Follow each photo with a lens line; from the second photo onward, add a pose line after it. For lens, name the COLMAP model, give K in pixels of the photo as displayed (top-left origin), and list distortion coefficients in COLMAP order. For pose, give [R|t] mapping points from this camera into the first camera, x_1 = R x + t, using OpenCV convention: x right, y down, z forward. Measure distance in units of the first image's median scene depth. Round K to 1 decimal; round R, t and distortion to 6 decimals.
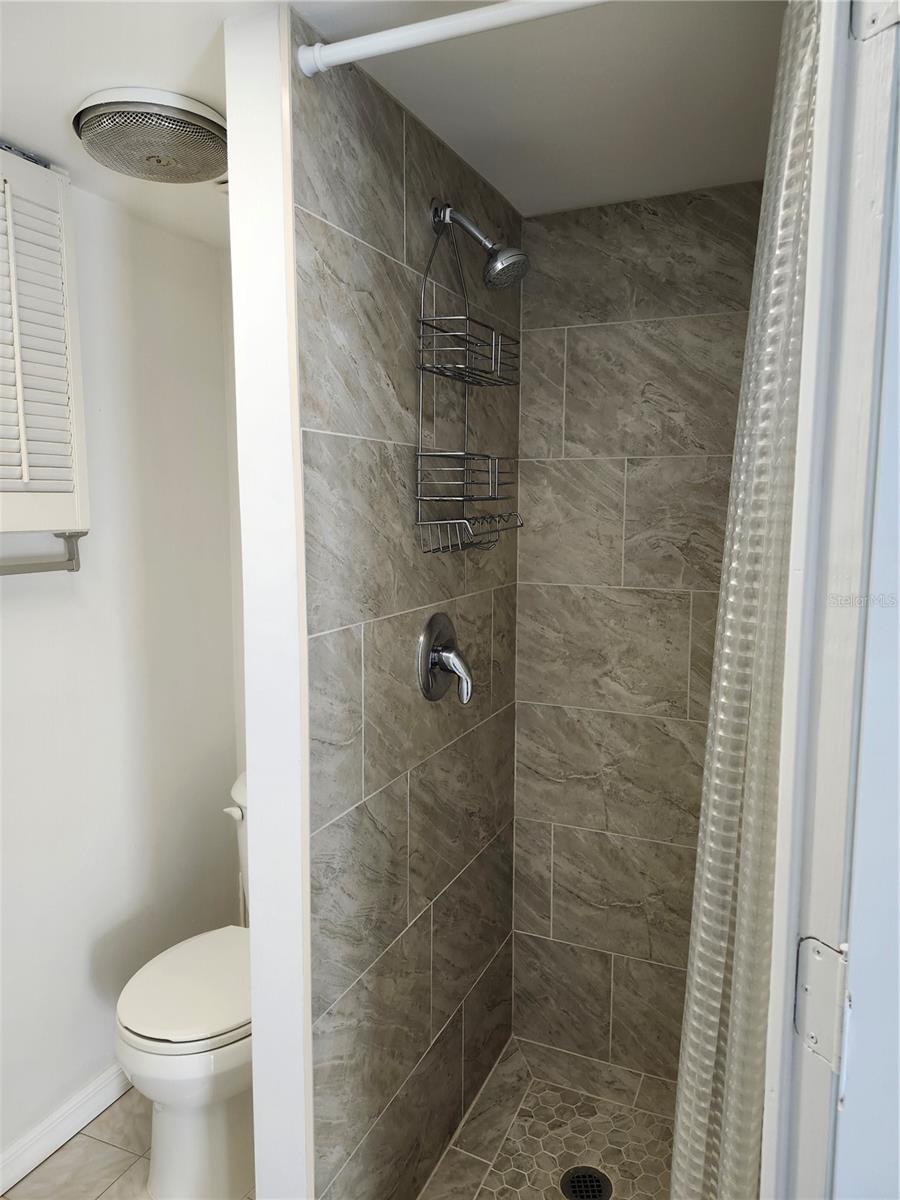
lens RADIAL K [[823.7, 0, 461.2], [0, 823.7, 602.7], [0, 0, 1]] dist [0.080309, -0.101218]
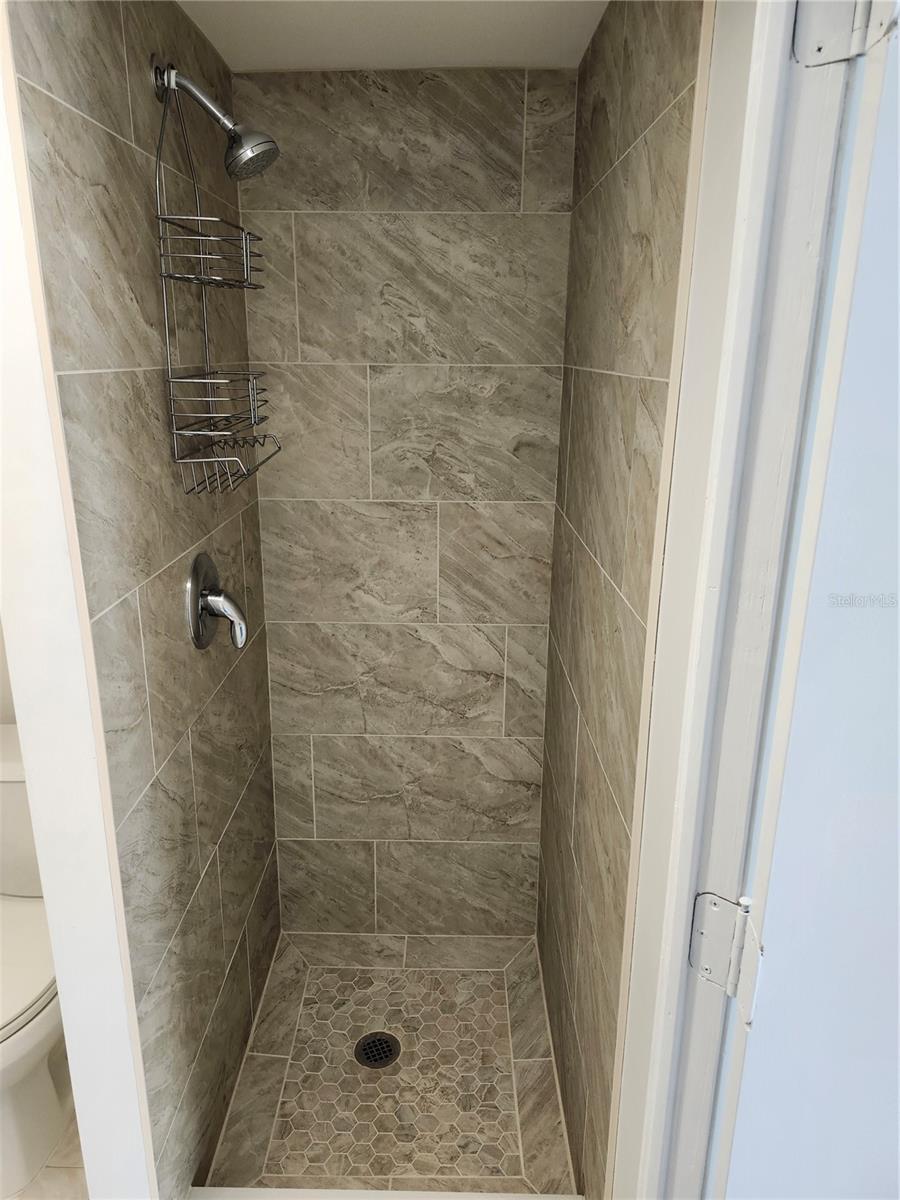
lens RADIAL K [[823.7, 0, 440.0], [0, 823.7, 612.1], [0, 0, 1]] dist [0.080309, -0.101218]
pose [[0.925385, -0.111930, 0.362124, -0.133059], [0.043453, 0.980432, 0.192003, -0.097186], [-0.376529, -0.161941, 0.912141, 0.062546]]
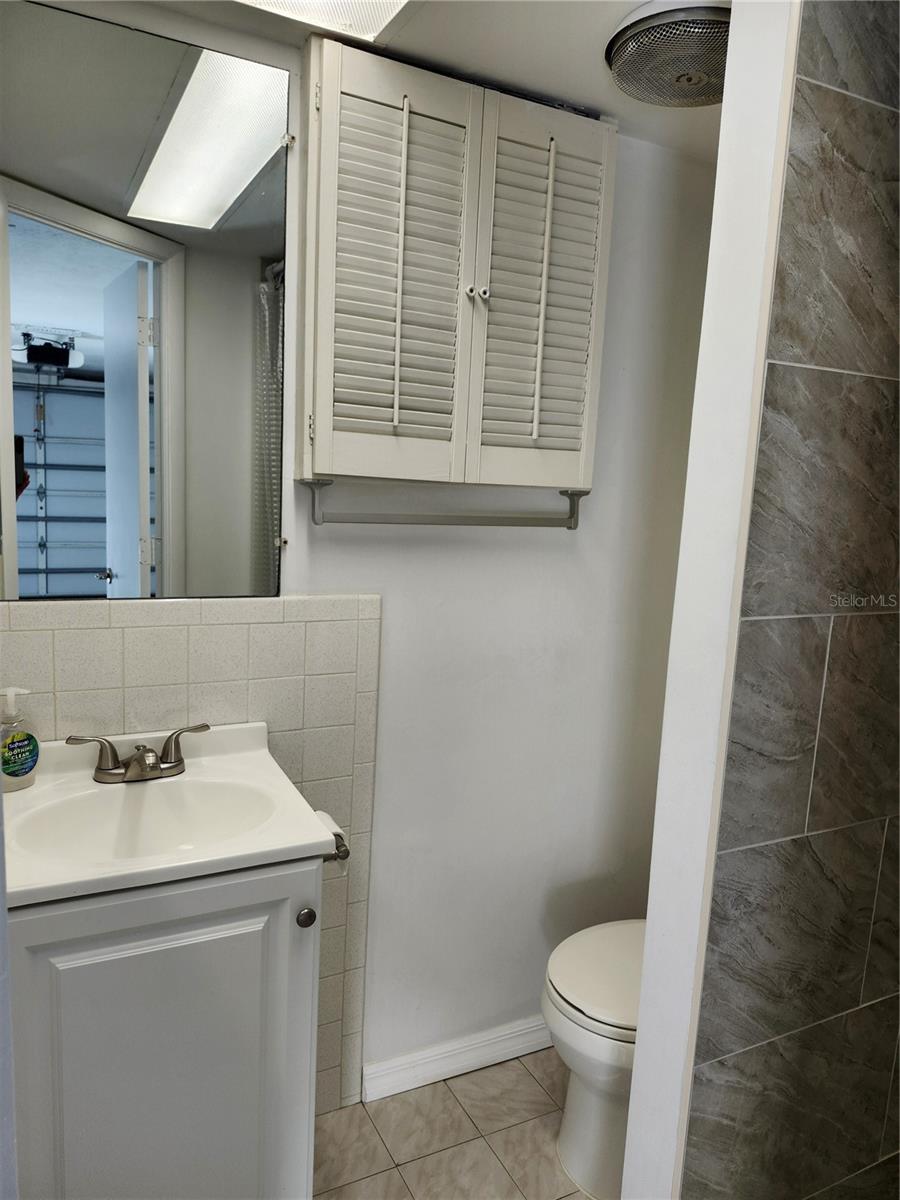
lens RADIAL K [[823.7, 0, 480.3], [0, 823.7, 615.0], [0, 0, 1]] dist [0.080309, -0.101218]
pose [[0.774160, 0.143332, -0.616548, 0.101071], [-0.125342, 0.989451, 0.072638, 0.008540], [0.620456, 0.021046, 0.783959, 0.155353]]
